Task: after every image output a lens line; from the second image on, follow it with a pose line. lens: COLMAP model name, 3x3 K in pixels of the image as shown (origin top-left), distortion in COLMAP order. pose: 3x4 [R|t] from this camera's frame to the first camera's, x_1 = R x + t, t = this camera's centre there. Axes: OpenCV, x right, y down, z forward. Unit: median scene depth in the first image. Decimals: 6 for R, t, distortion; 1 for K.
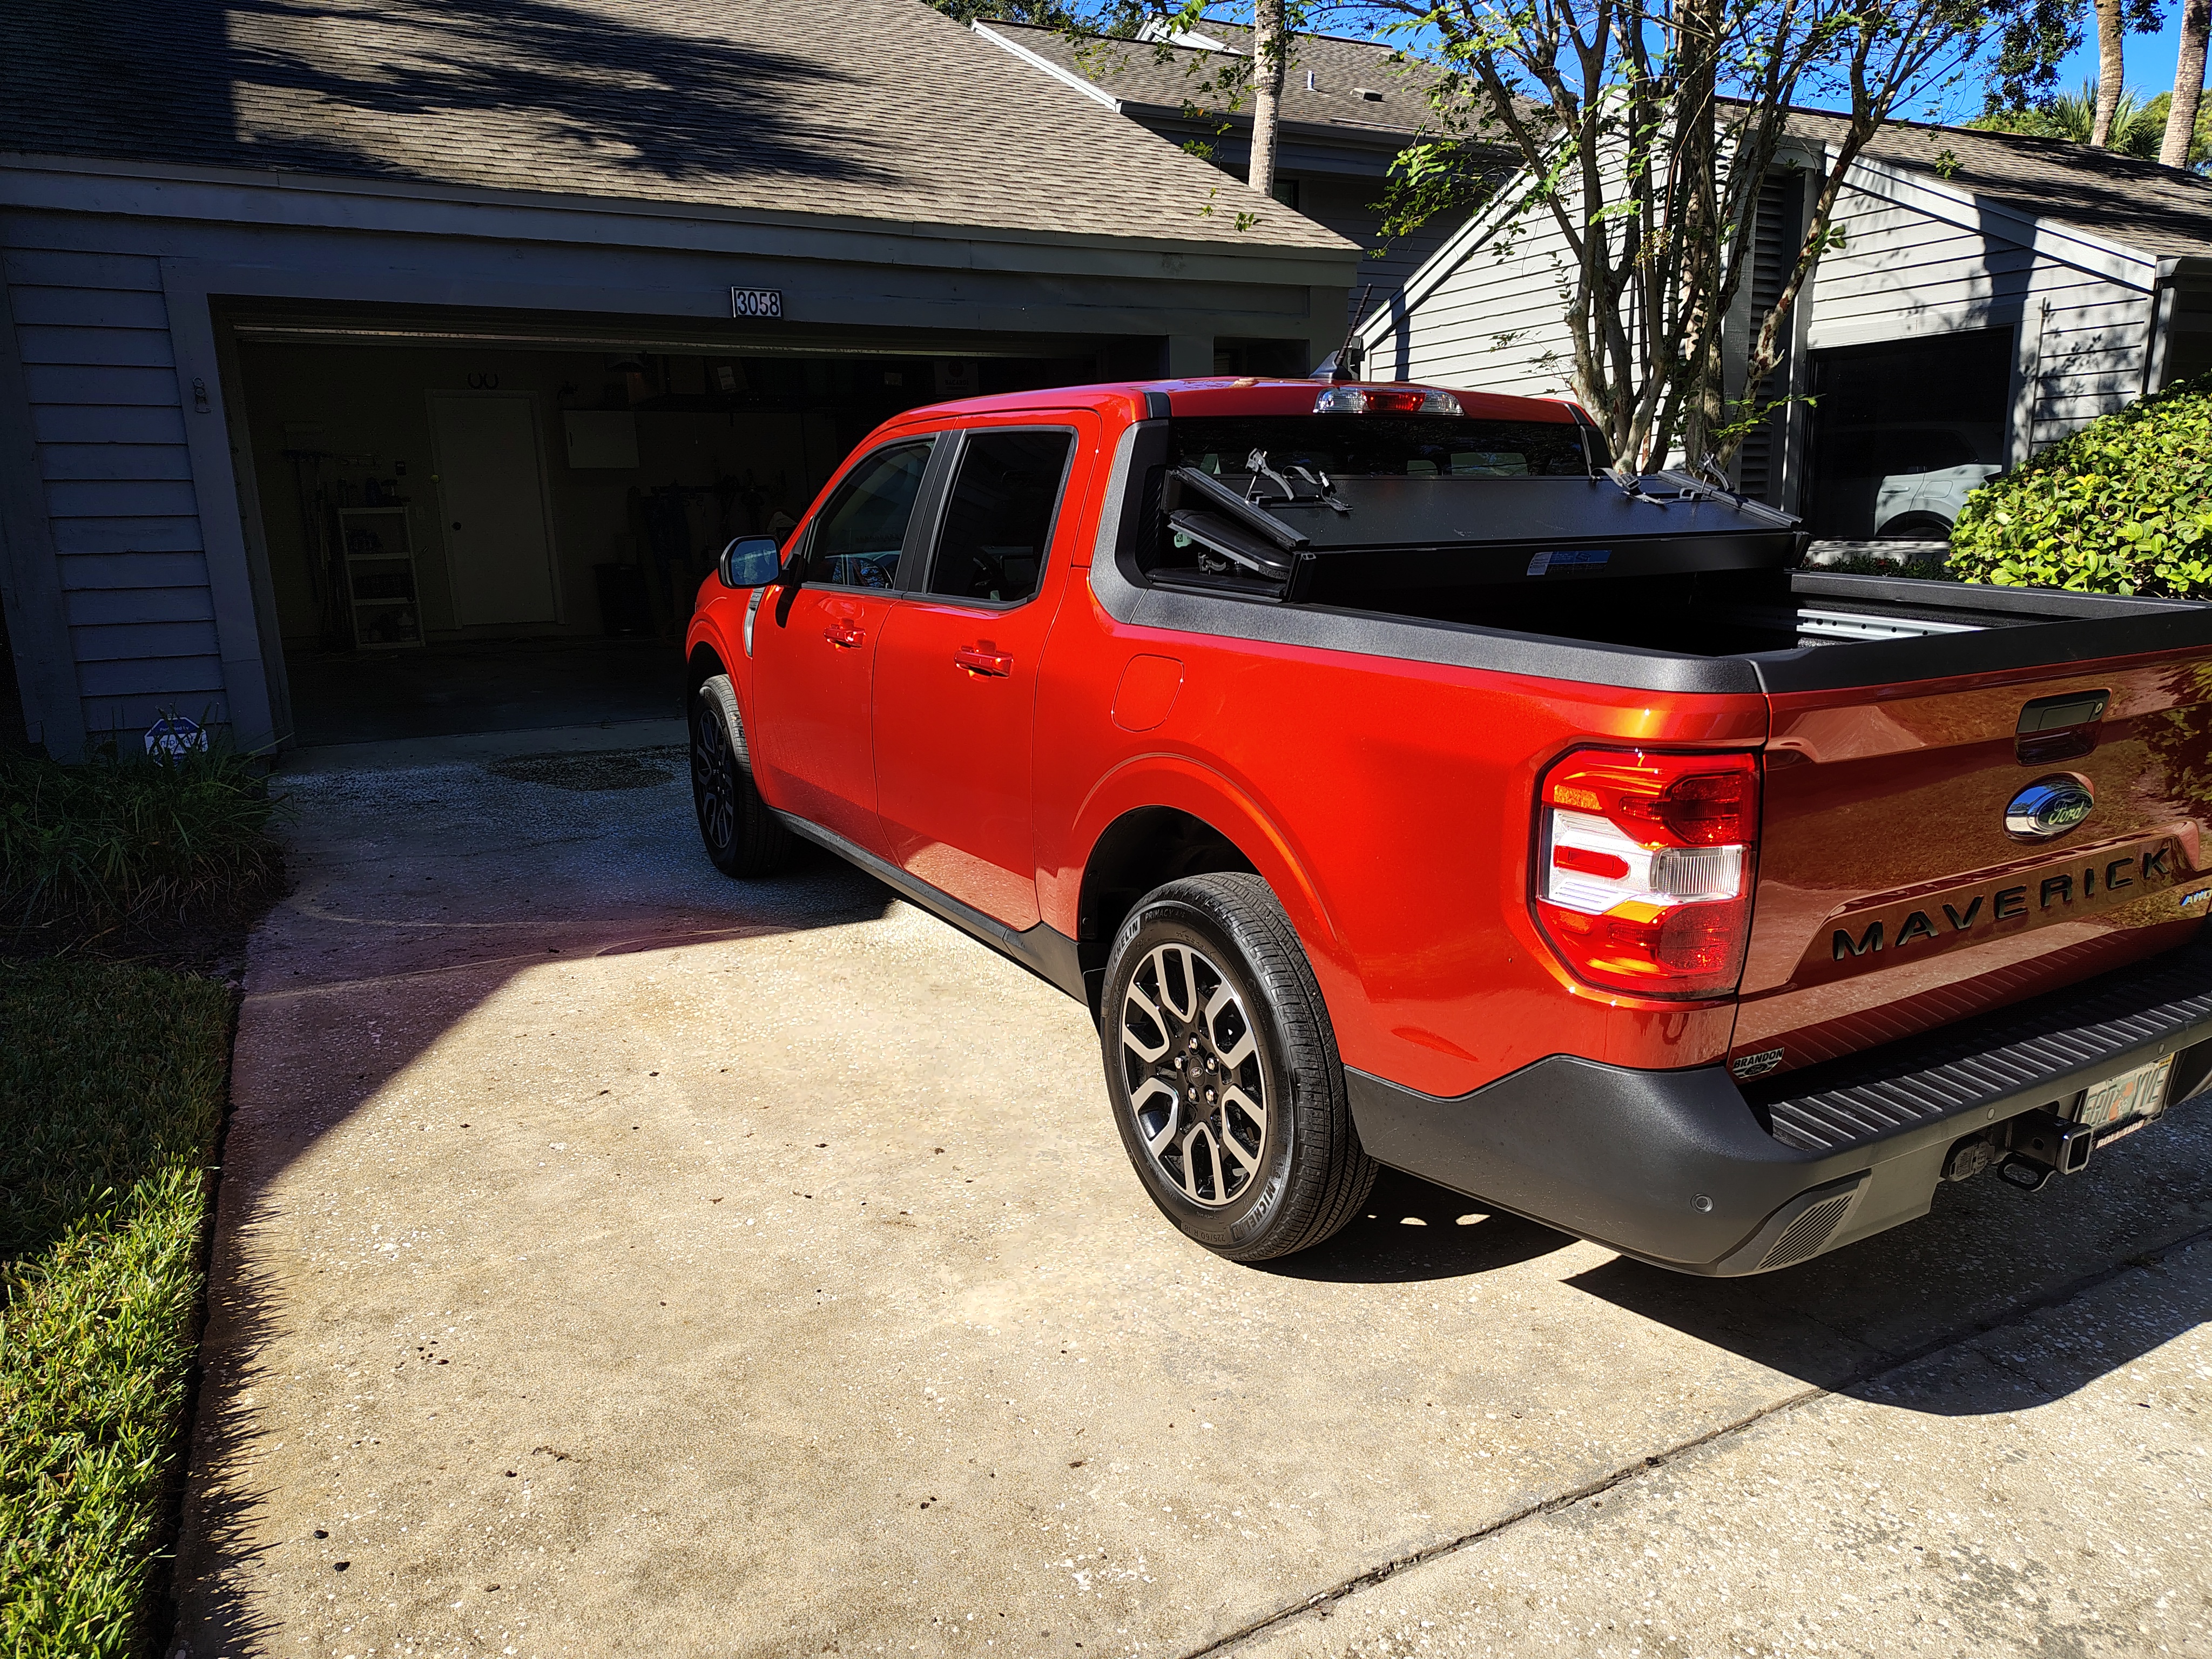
lens RADIAL K [[1497.9, 0, 1106.0], [0, 1497.9, 829.5], [0, 0, 1]] dist [0.038247, -0.036371]
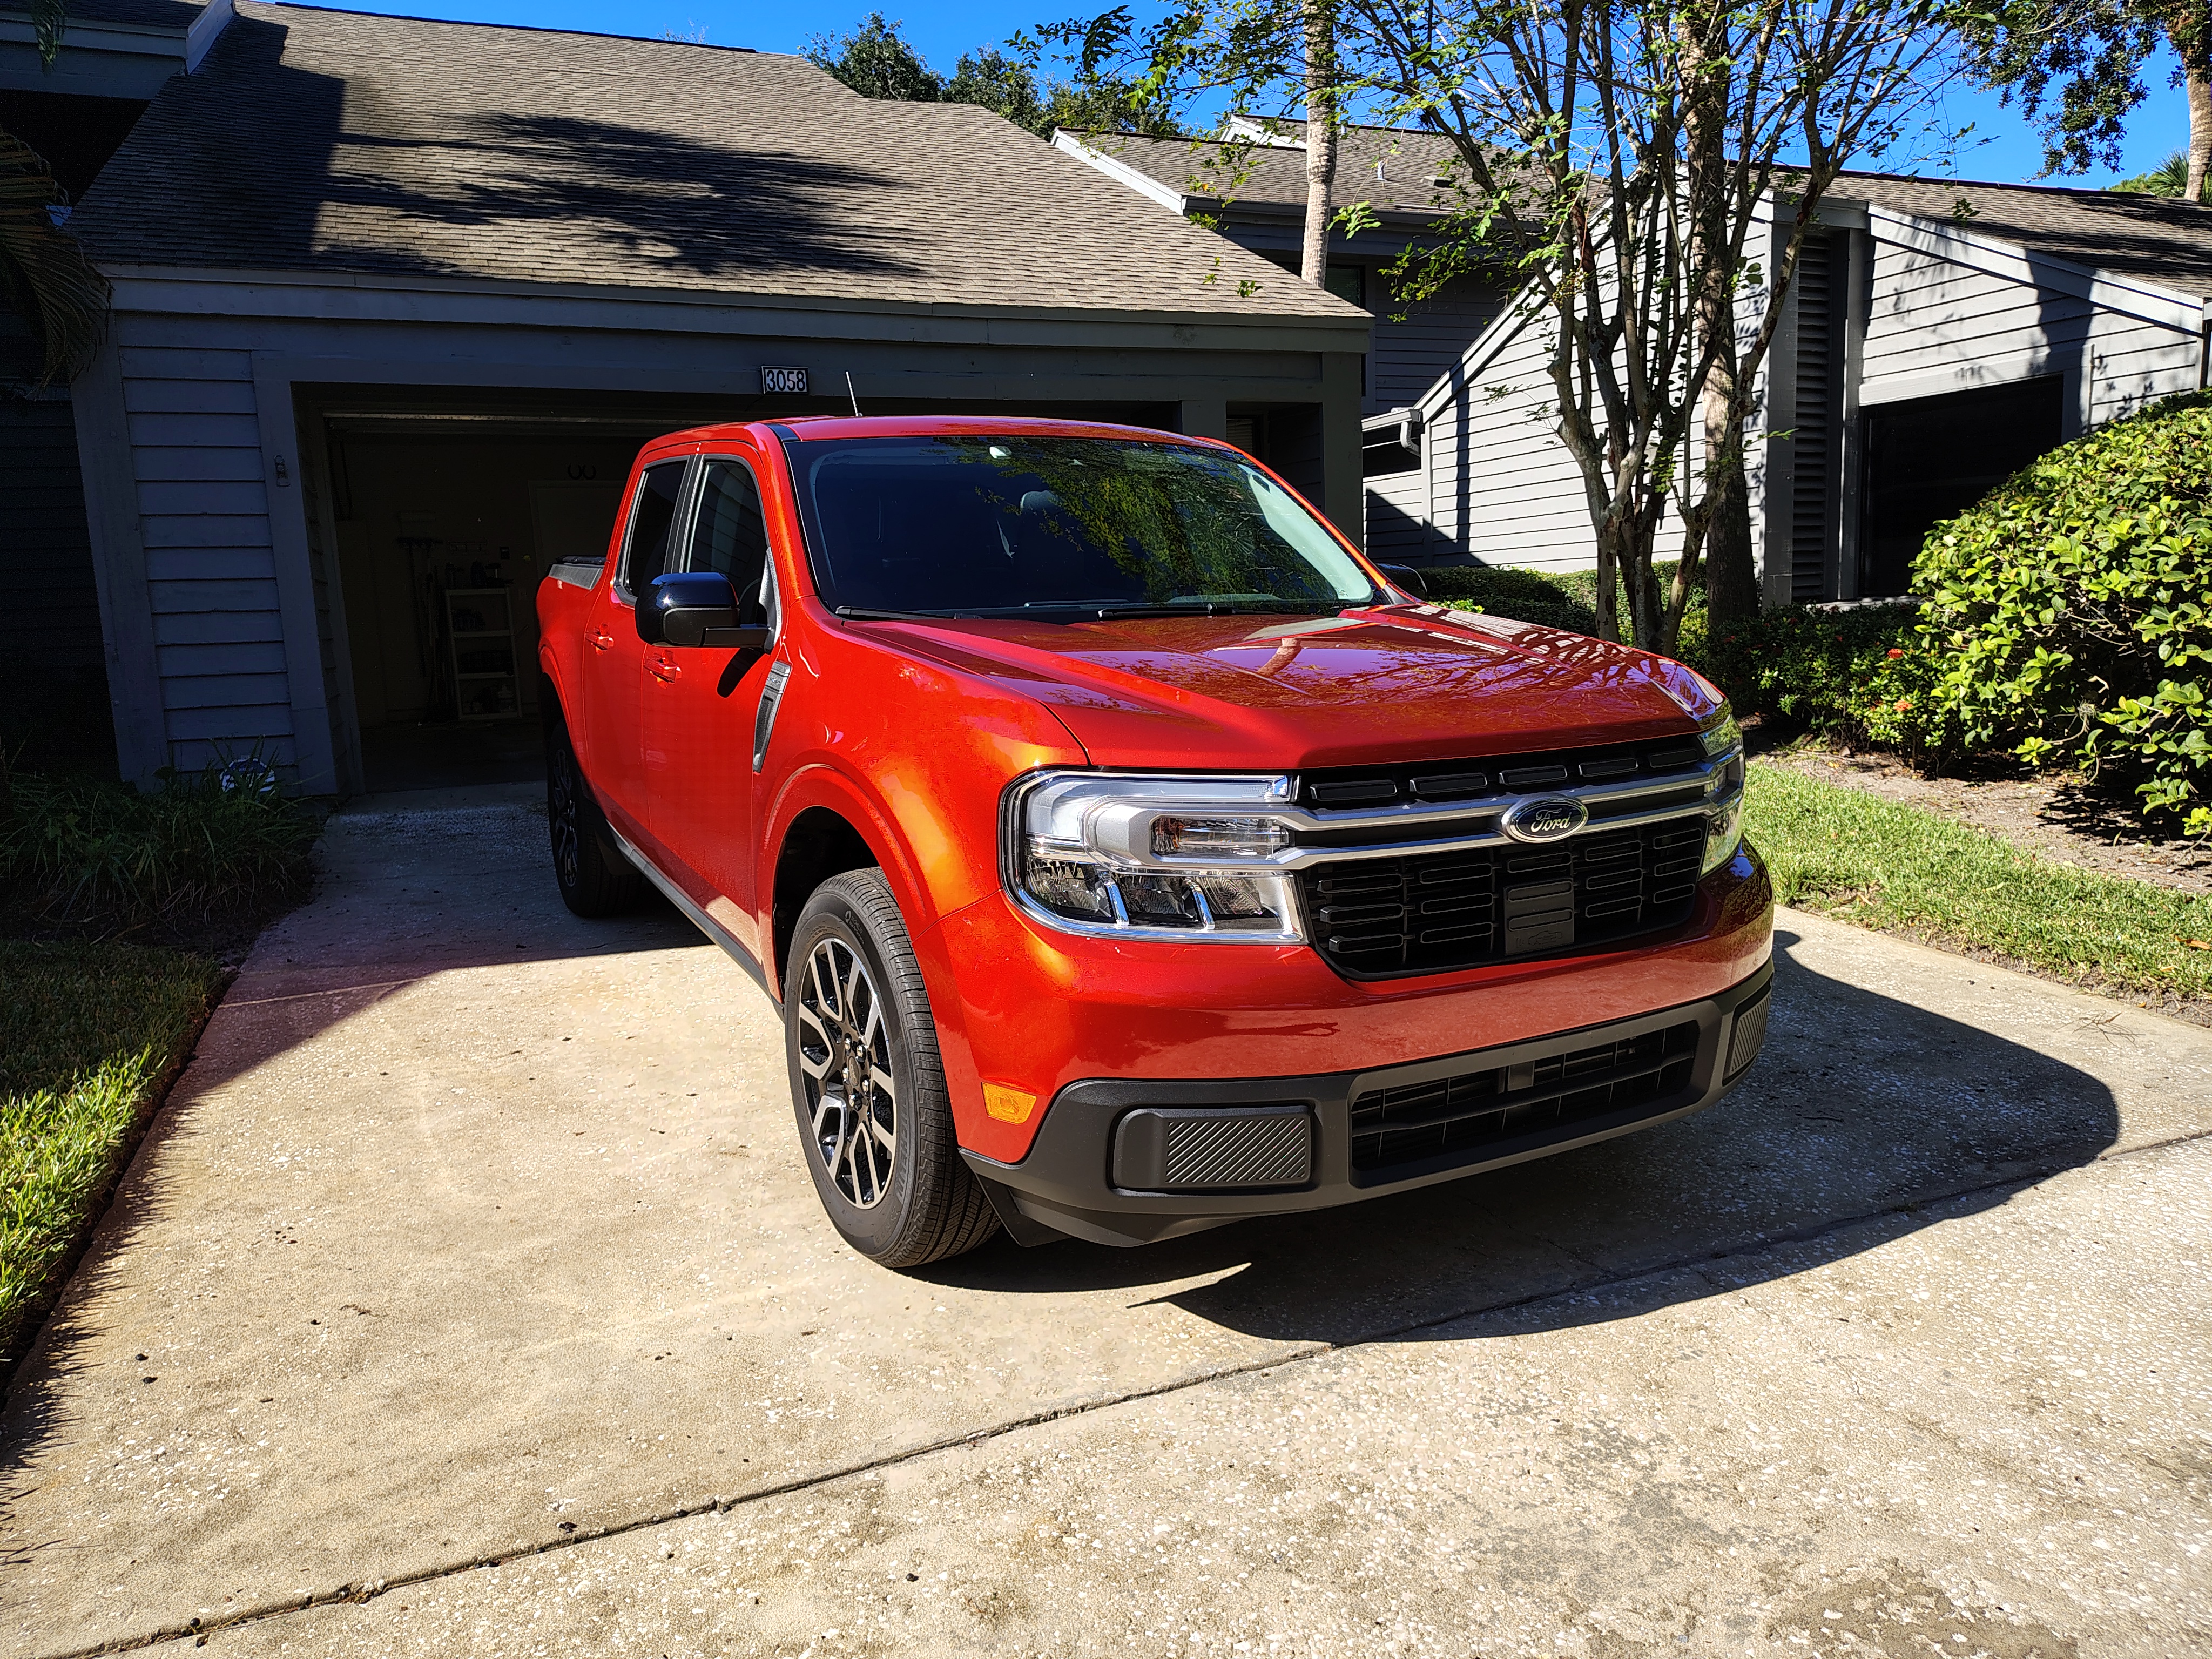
lens RADIAL K [[1508.0, 0, 1106.0], [0, 1508.0, 829.5], [0, 0, 1]] dist [0.041506, -0.042230]
pose [[0.995399, -0.001811, -0.095798, 0.117333], [-0.004411, 0.997895, -0.064693, 0.047691], [0.095714, 0.064818, 0.993296, -0.041273]]
